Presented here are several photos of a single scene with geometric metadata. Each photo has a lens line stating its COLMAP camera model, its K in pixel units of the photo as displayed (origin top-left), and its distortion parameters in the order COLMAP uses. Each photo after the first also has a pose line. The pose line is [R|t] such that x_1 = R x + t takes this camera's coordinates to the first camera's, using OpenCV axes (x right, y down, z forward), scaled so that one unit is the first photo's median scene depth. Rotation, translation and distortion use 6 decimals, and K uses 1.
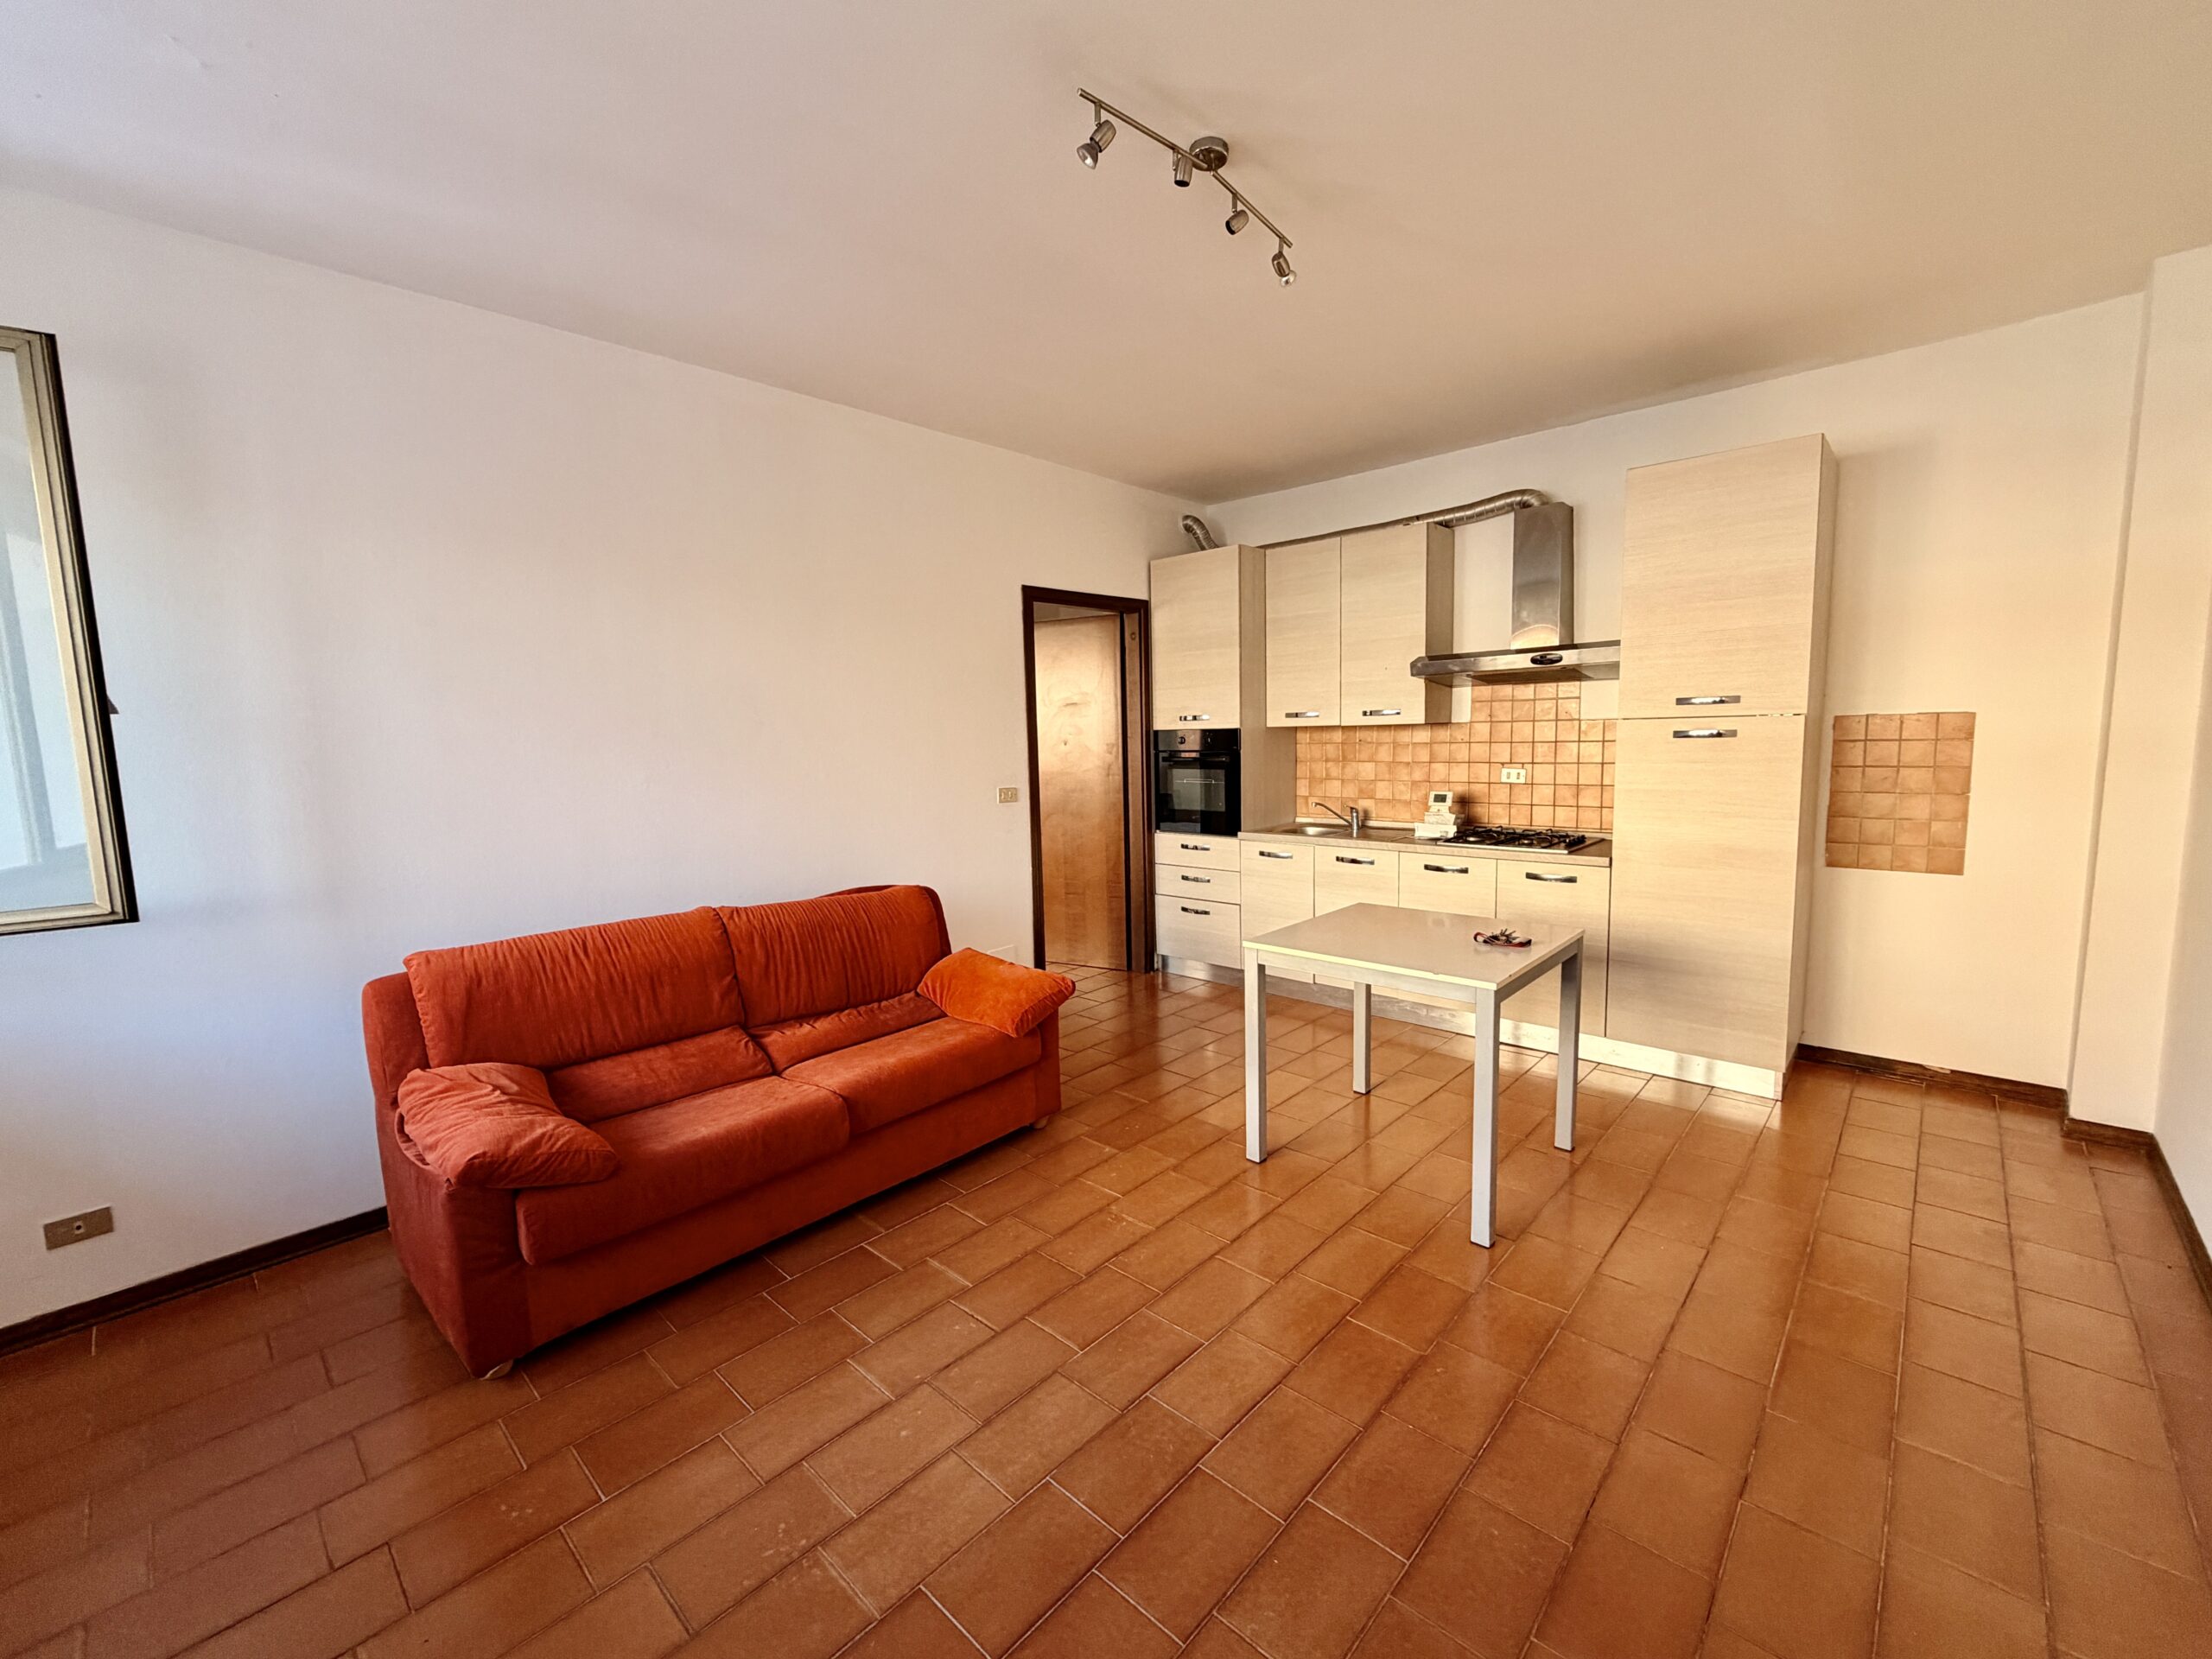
lens RADIAL K [[906.3, 0, 1104.9], [0, 906.3, 829.0], [0, 0, 1]] dist [-0.001520, 0.000150]
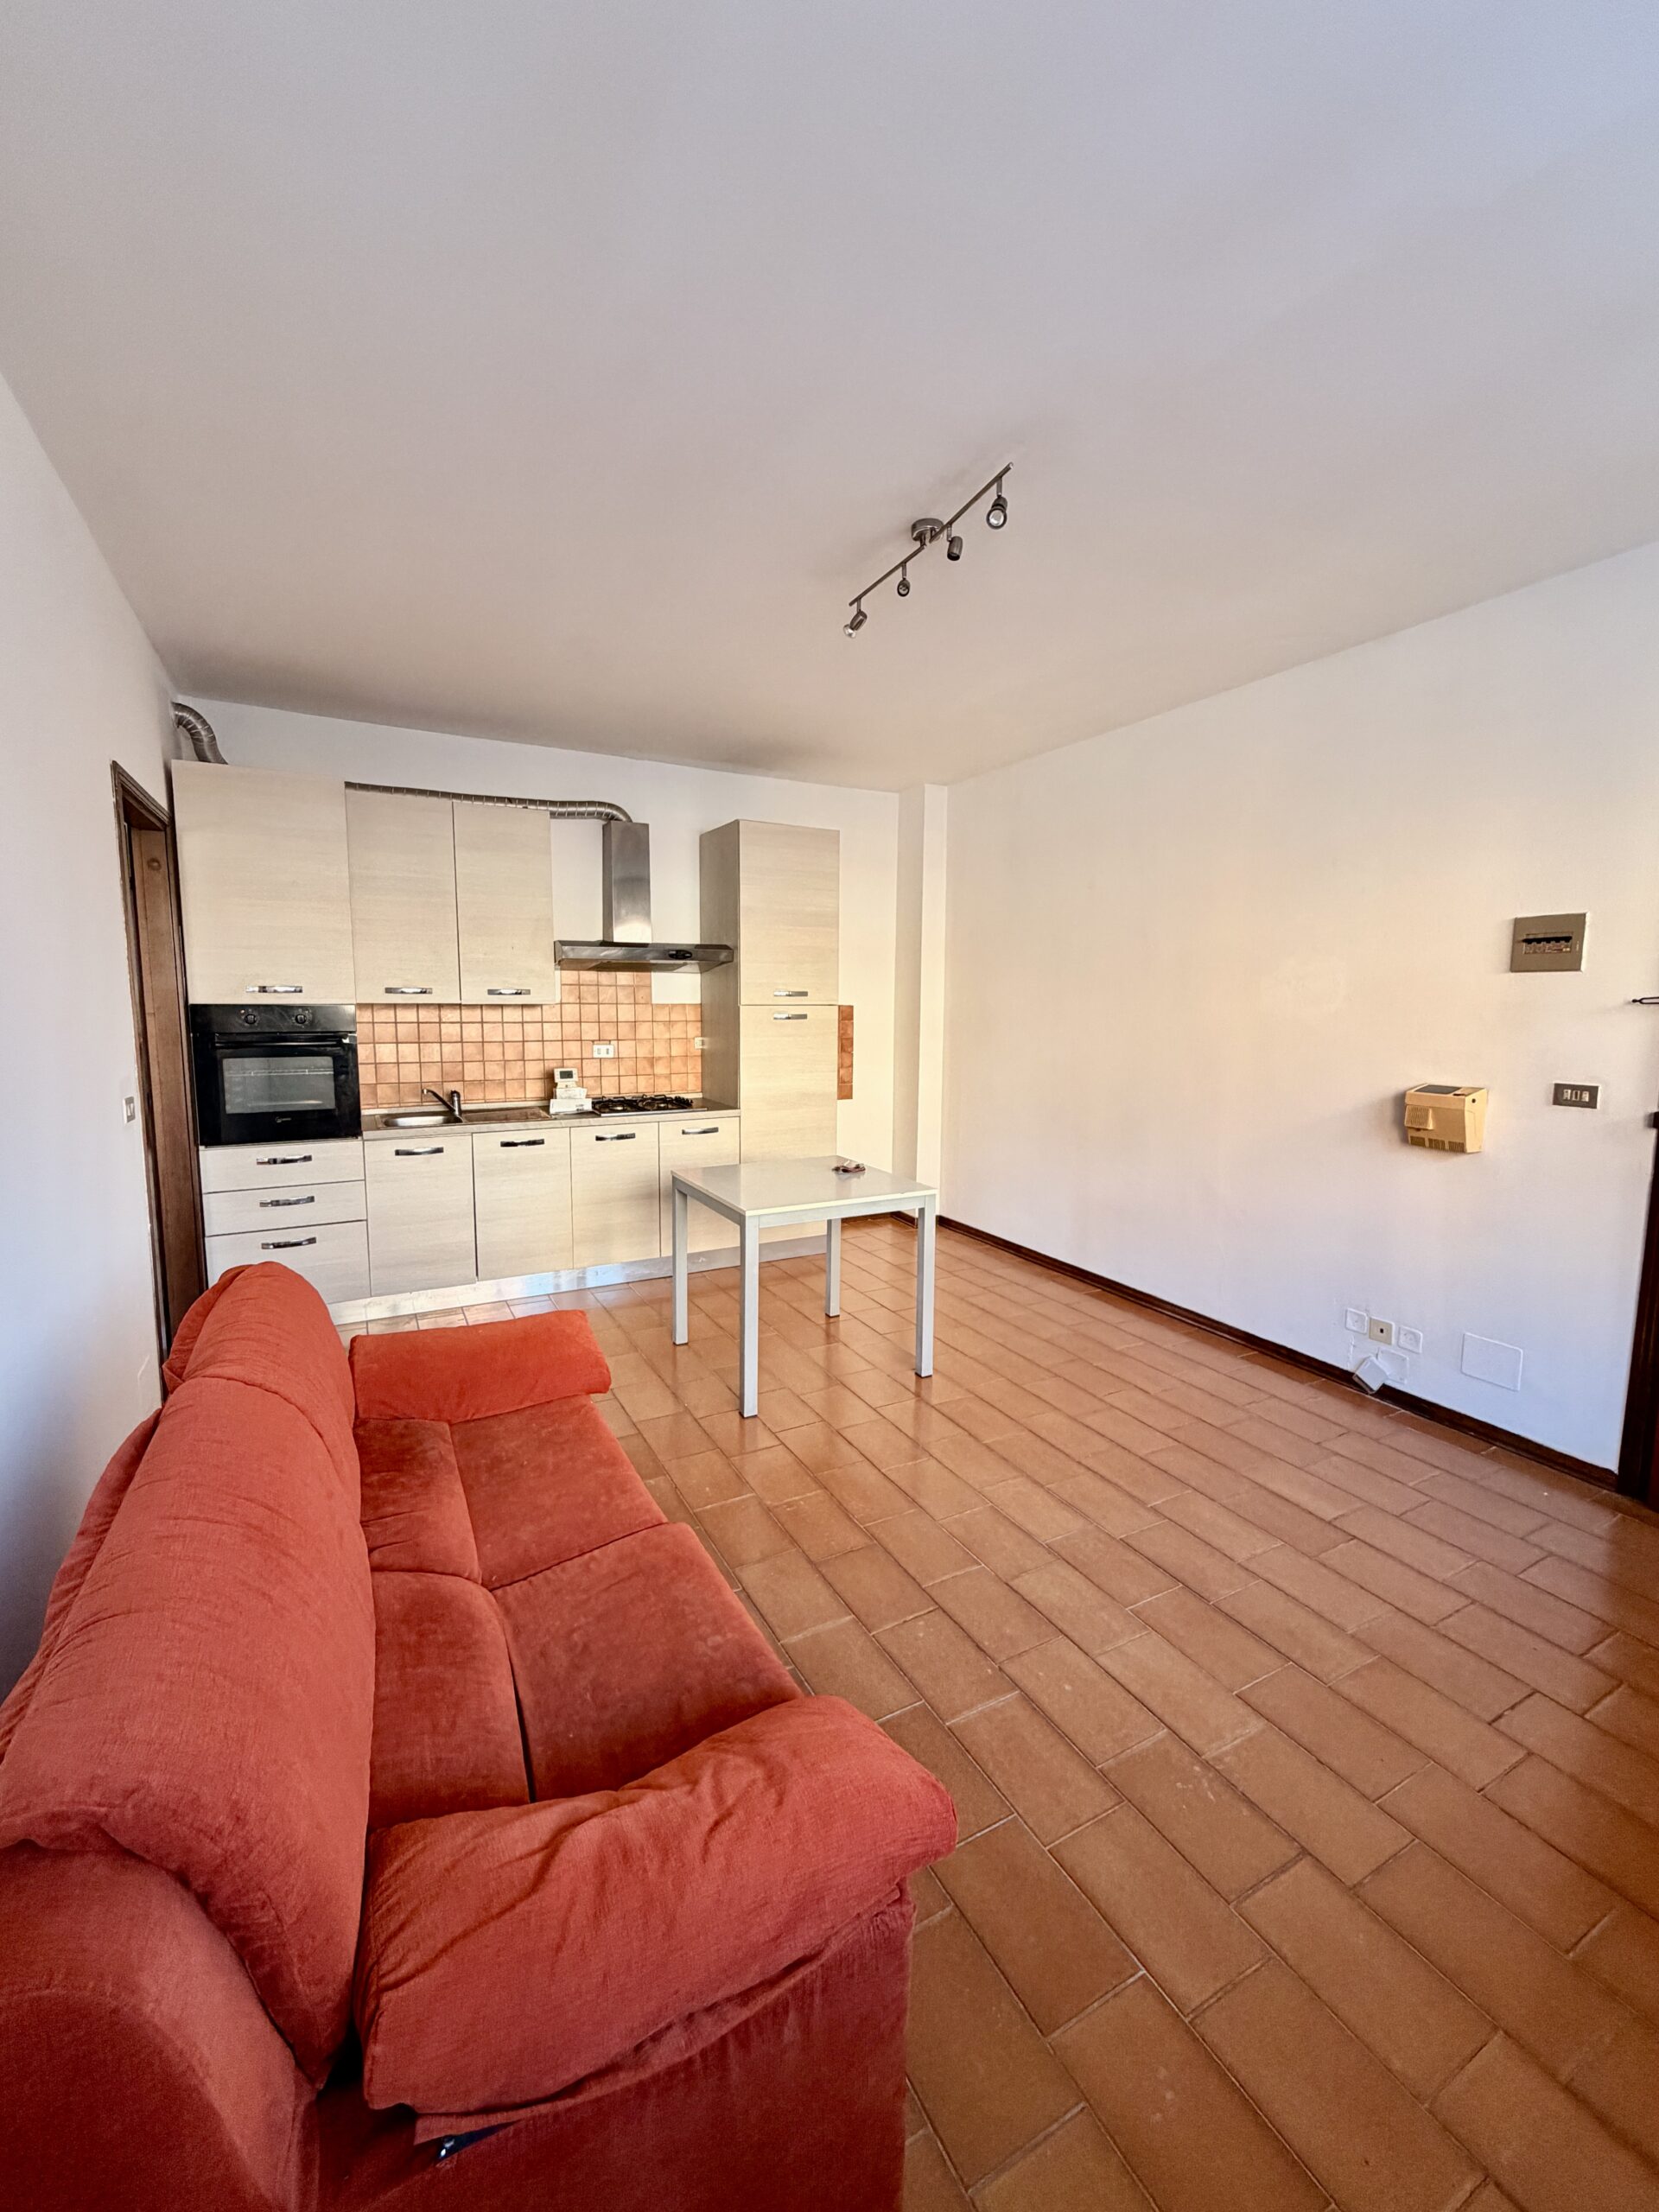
lens RADIAL K [[881.8, 0, 830.7], [0, 881.8, 1100.9], [0, 0, 1]] dist [0.000389, -0.000155]
pose [[0.319269, -0.082848, 0.944036, -0.511599], [0.087675, 0.994481, 0.057624, -0.035929], [-0.943600, 0.064371, 0.324771, 0.374381]]
